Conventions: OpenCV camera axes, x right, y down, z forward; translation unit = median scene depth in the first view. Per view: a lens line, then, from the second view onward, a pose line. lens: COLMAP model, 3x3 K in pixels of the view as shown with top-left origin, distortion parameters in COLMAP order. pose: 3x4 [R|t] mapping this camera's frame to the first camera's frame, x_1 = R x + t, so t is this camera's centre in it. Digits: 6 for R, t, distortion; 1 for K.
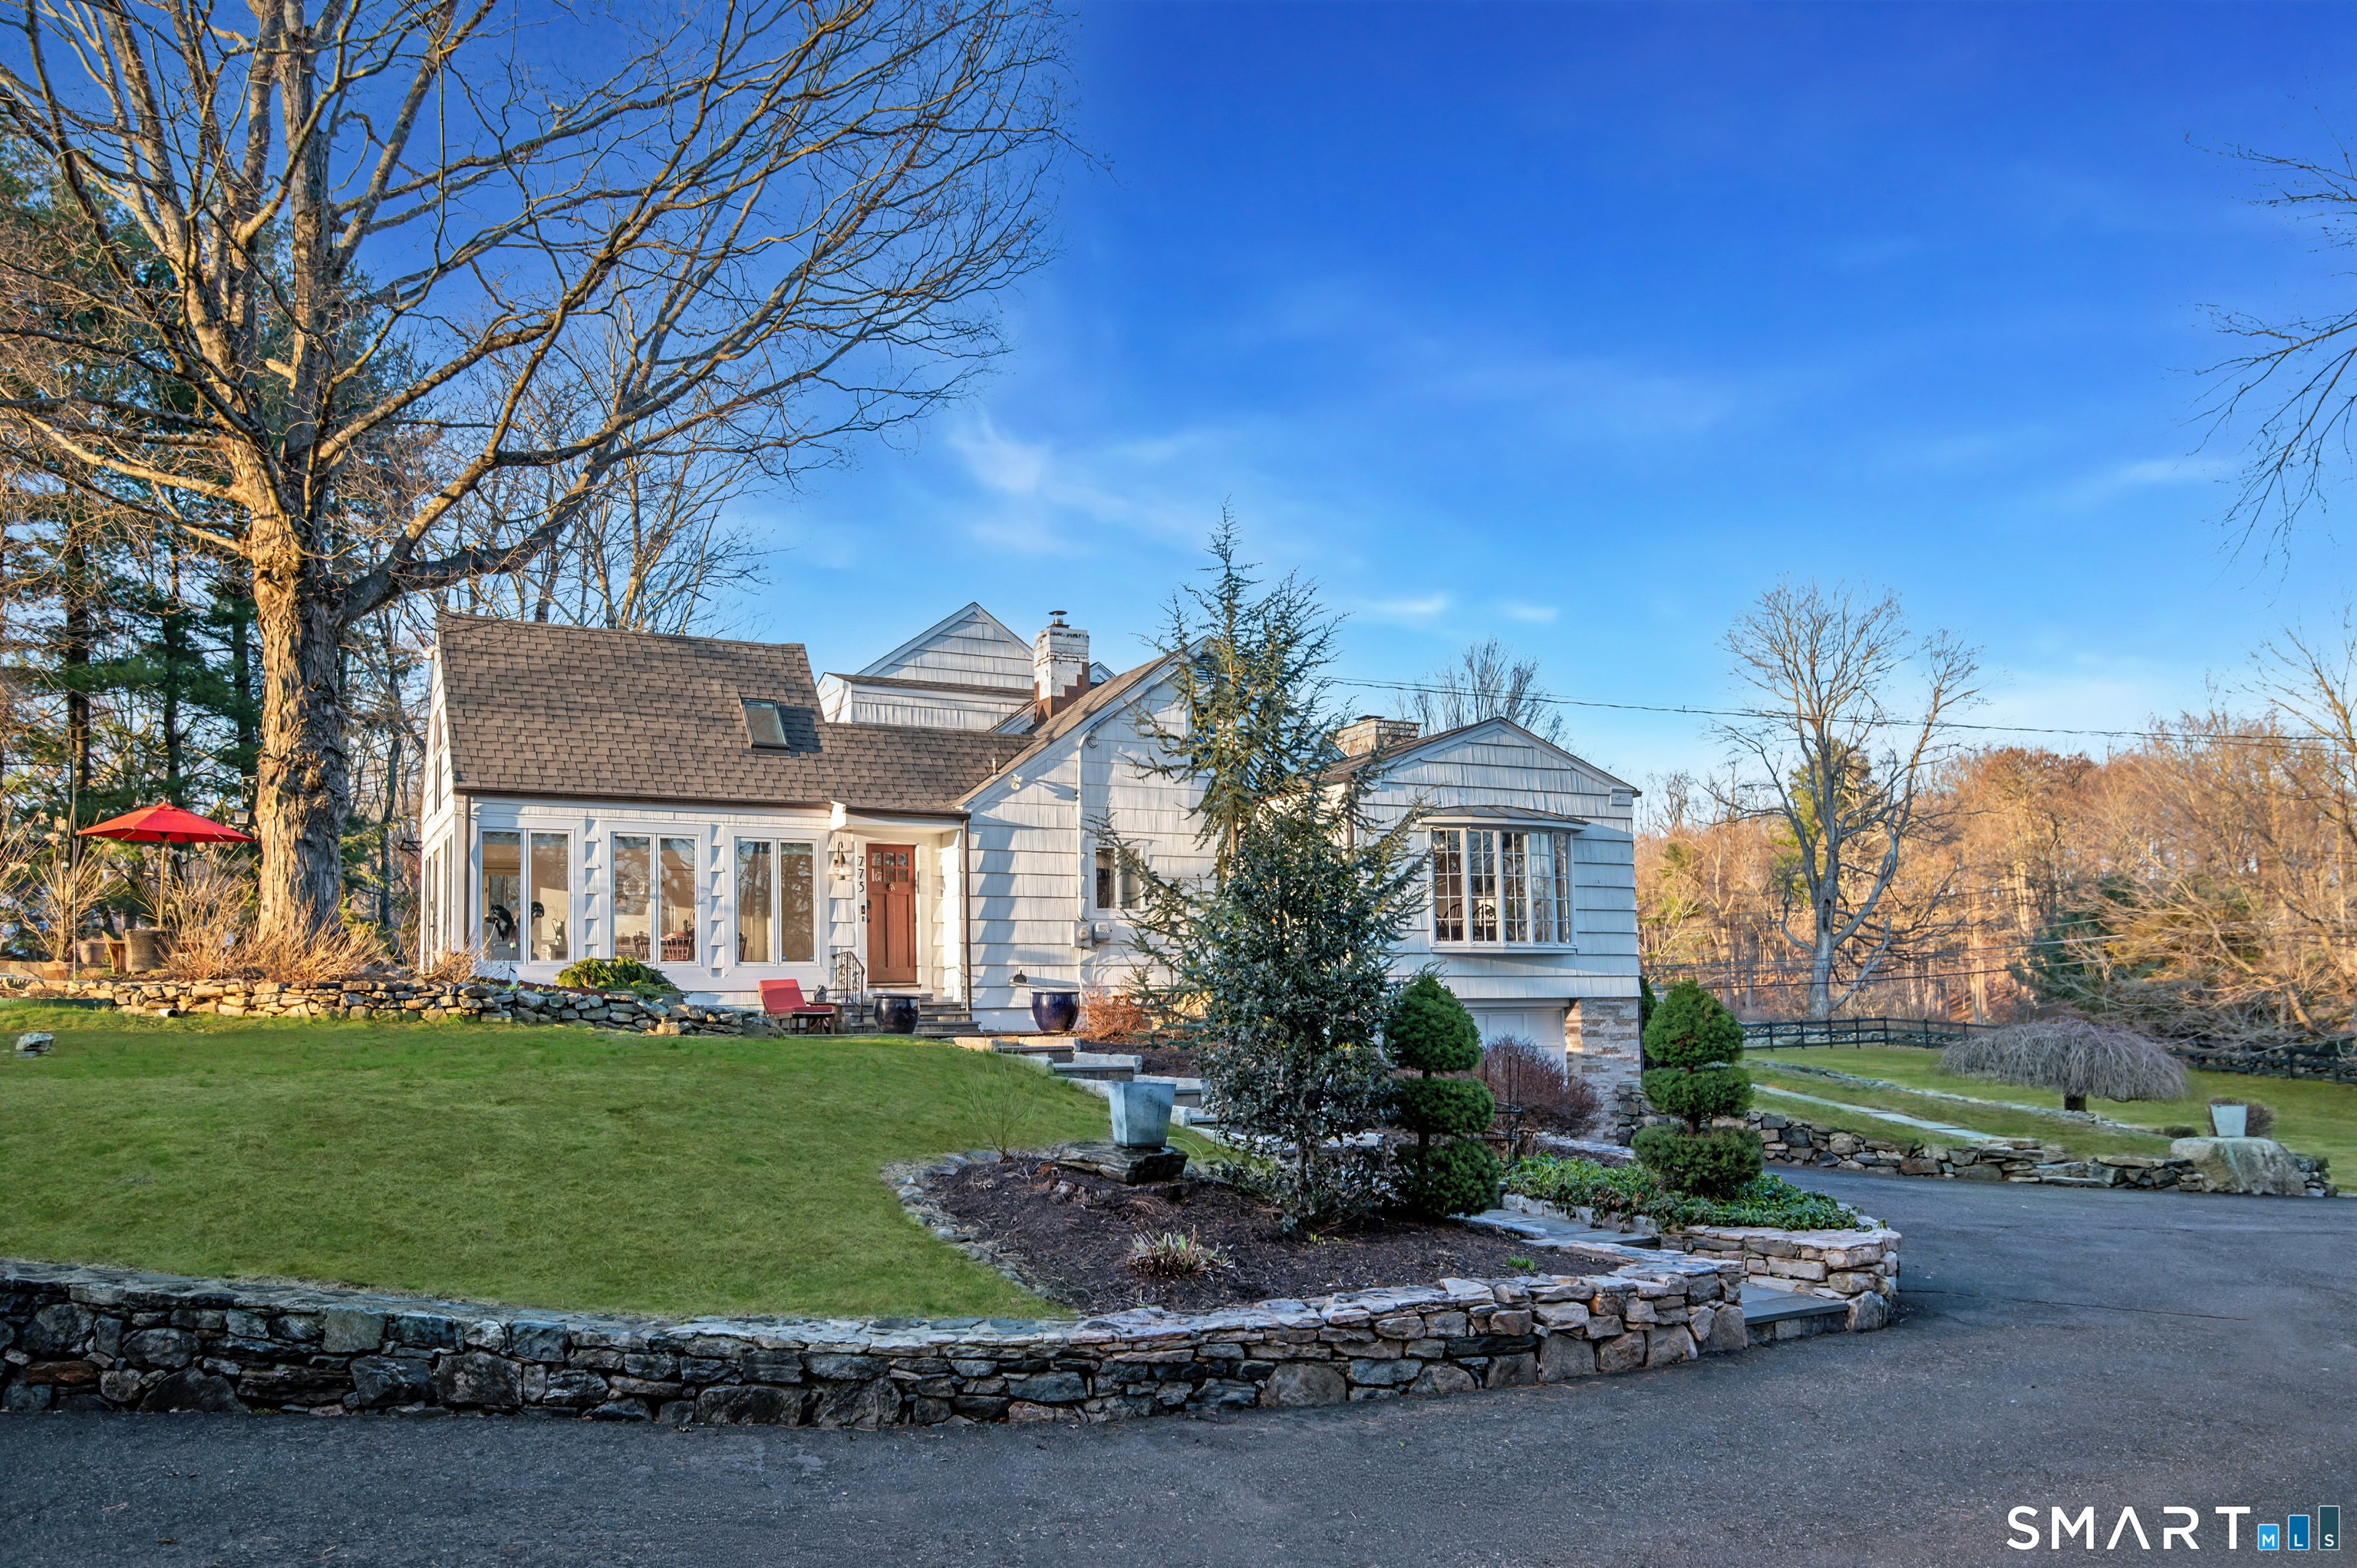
lens RADIAL K [[1703.5, 0, 1178.5], [0, 1703.5, 784.0], [0, 0, 1]] dist [0.006149, 0.004752]
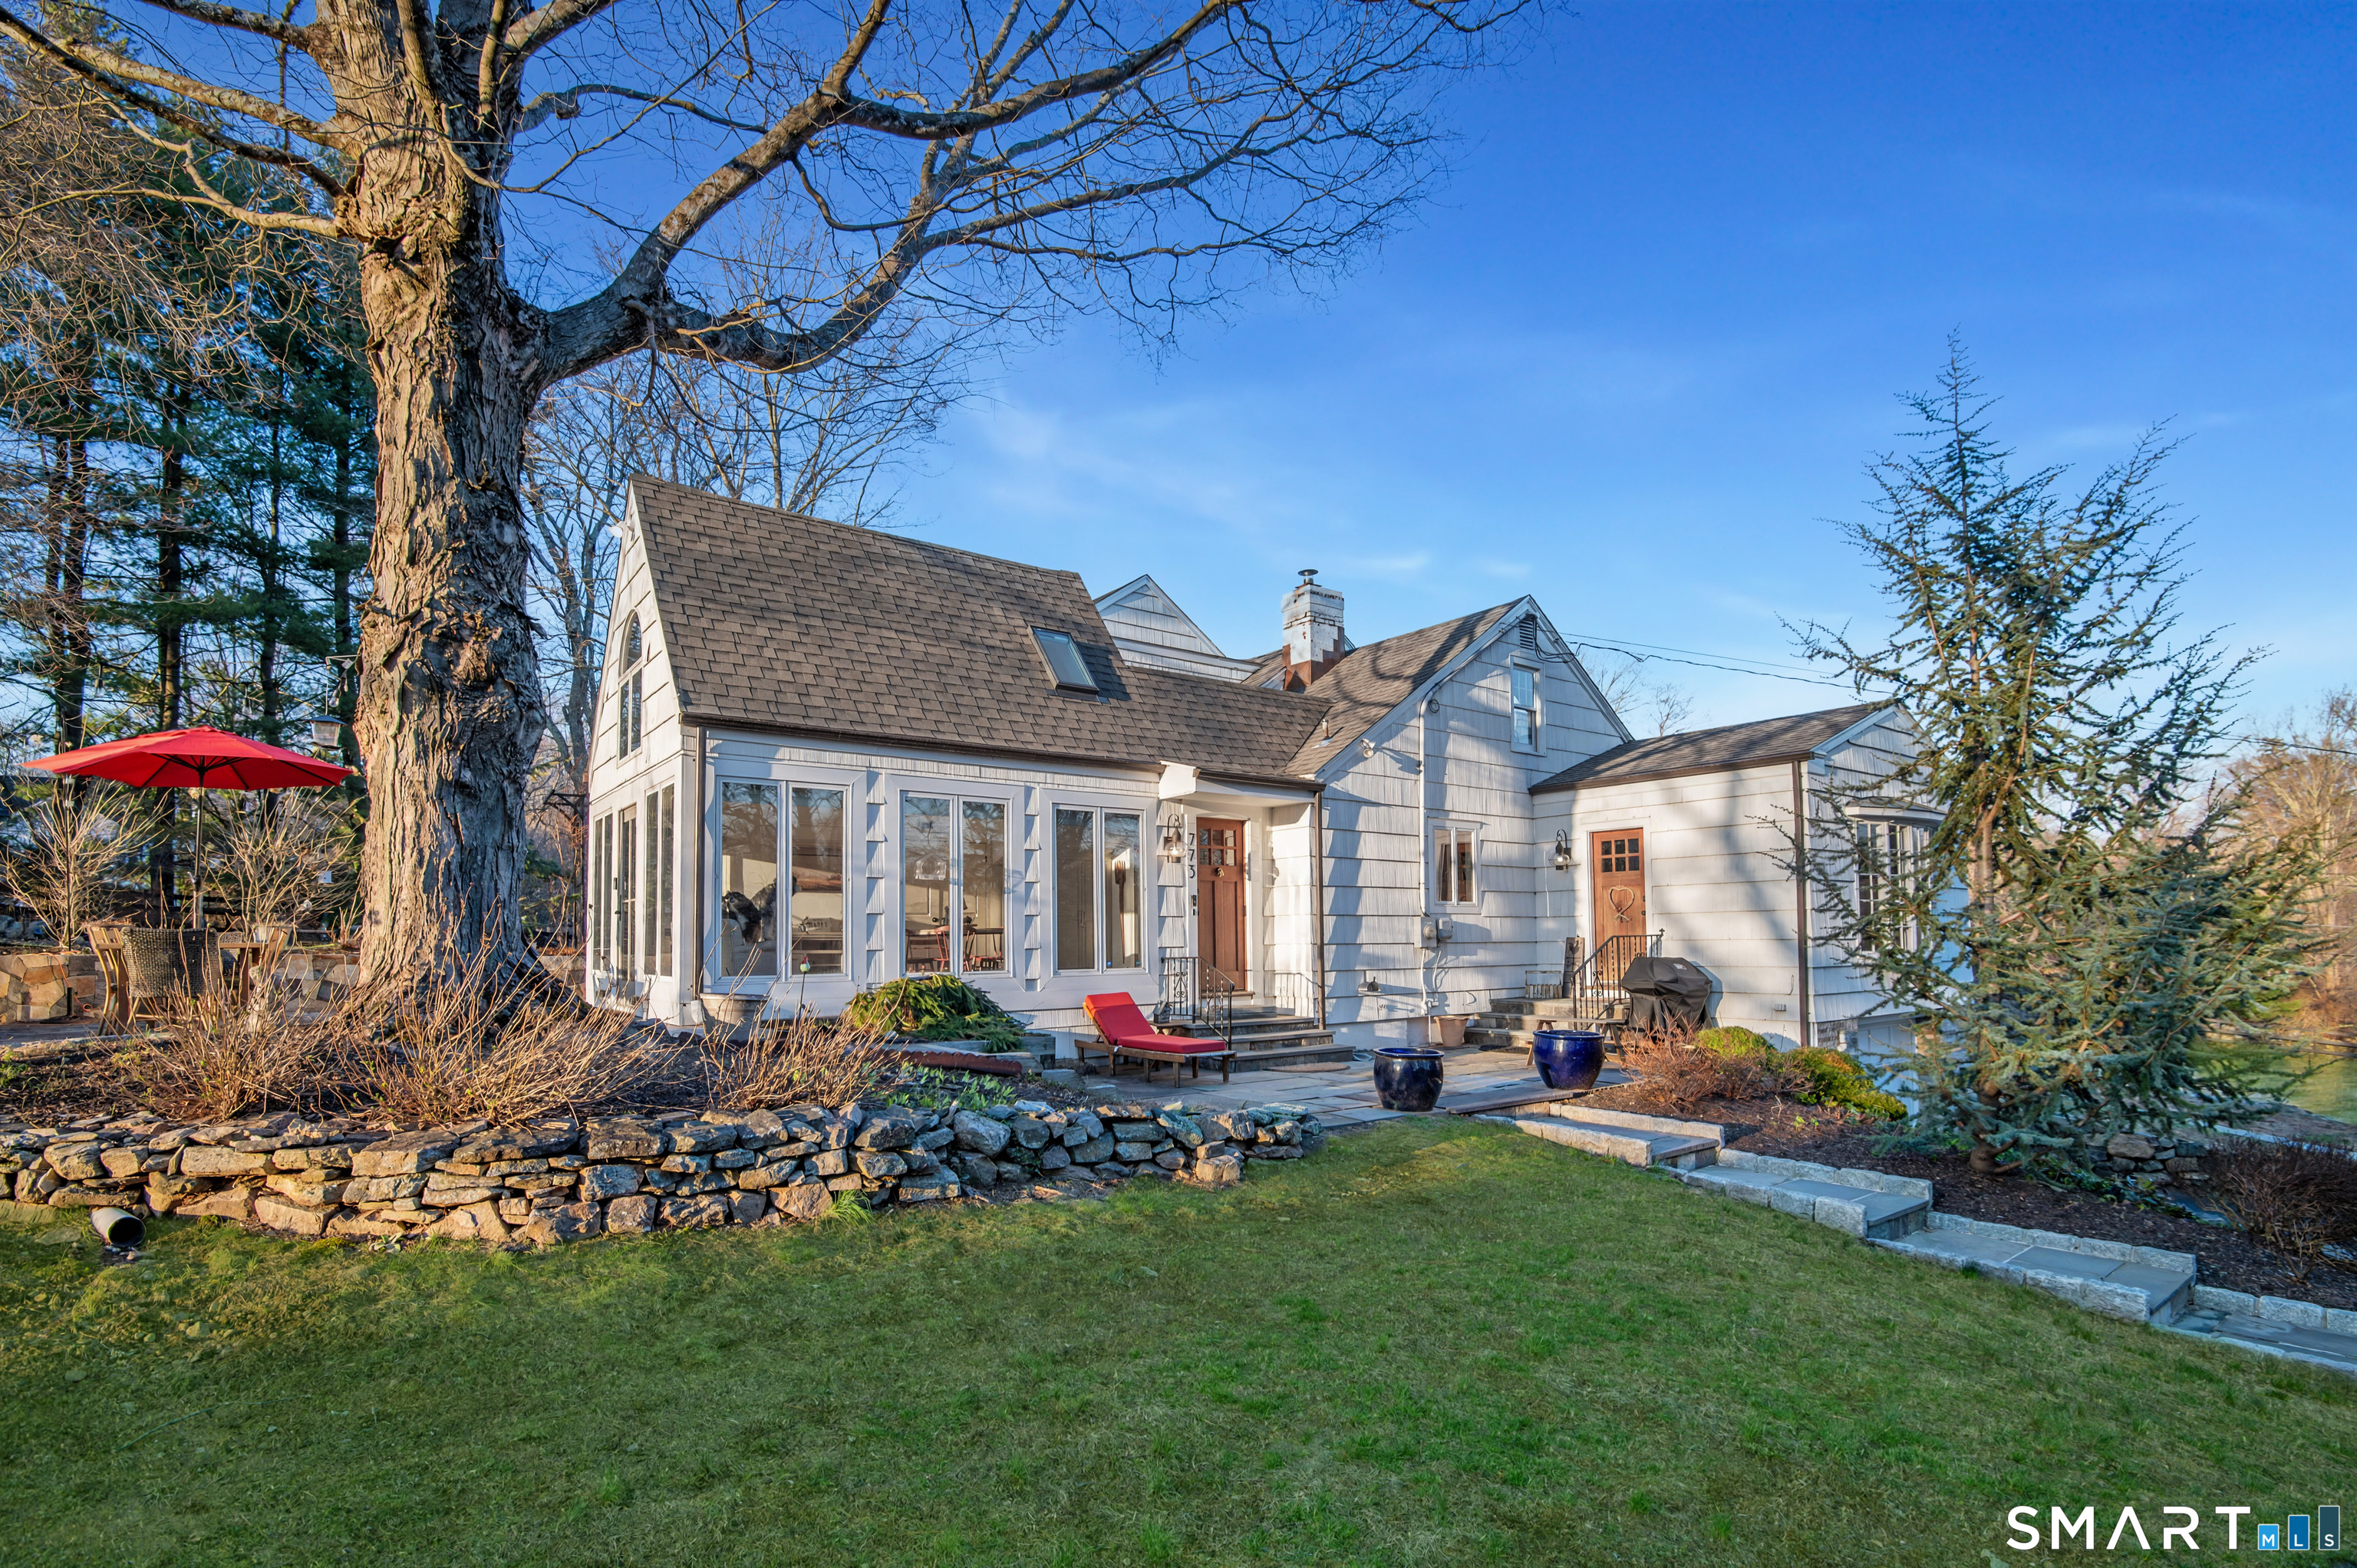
lens RADIAL K [[1078.6, 0, 1180.9], [0, 1078.6, 830.1], [0, 0, 1]] dist [-0.013714, -0.017392]
pose [[0.985913, 0.030713, 0.164414, -0.291609], [-0.038498, 0.998273, 0.044370, 0.020259], [-0.162767, -0.050075, 0.985393, 0.540407]]
